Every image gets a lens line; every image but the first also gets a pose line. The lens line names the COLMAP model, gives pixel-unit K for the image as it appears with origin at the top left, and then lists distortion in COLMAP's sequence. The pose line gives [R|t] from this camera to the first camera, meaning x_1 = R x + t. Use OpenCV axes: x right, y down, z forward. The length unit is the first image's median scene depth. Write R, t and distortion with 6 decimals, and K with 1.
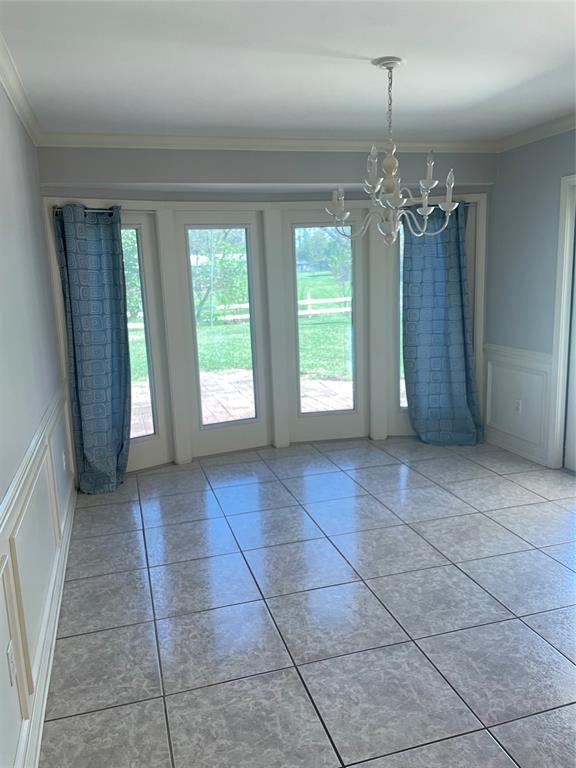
lens RADIAL K [[593.9, 0, 288.0], [0, 593.9, 384.0], [0, 0, 1]] dist [0.057361, -0.077950]
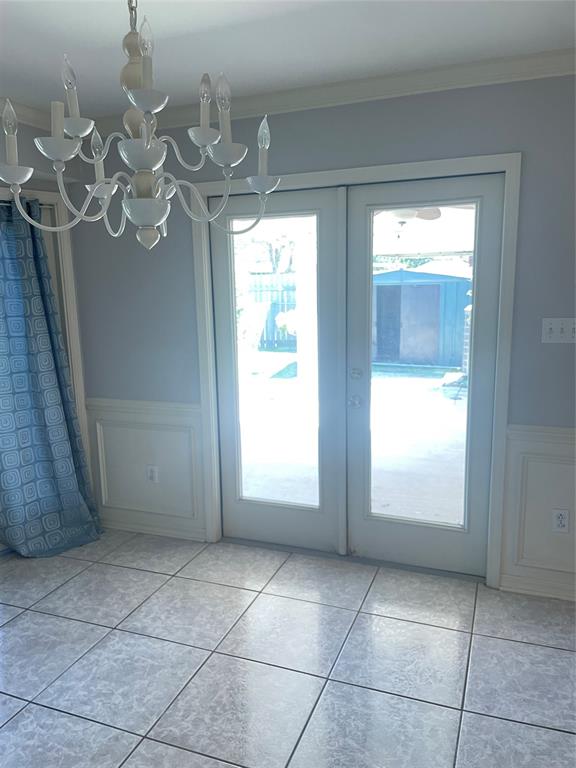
lens RADIAL K [[593.9, 0, 288.0], [0, 593.9, 384.0], [0, 0, 1]] dist [0.057361, -0.077950]
pose [[0.608254, -0.114629, 0.785422, -0.095693], [0.145576, 0.988843, 0.031579, -0.072354], [-0.780279, 0.095131, 0.618154, 0.351628]]
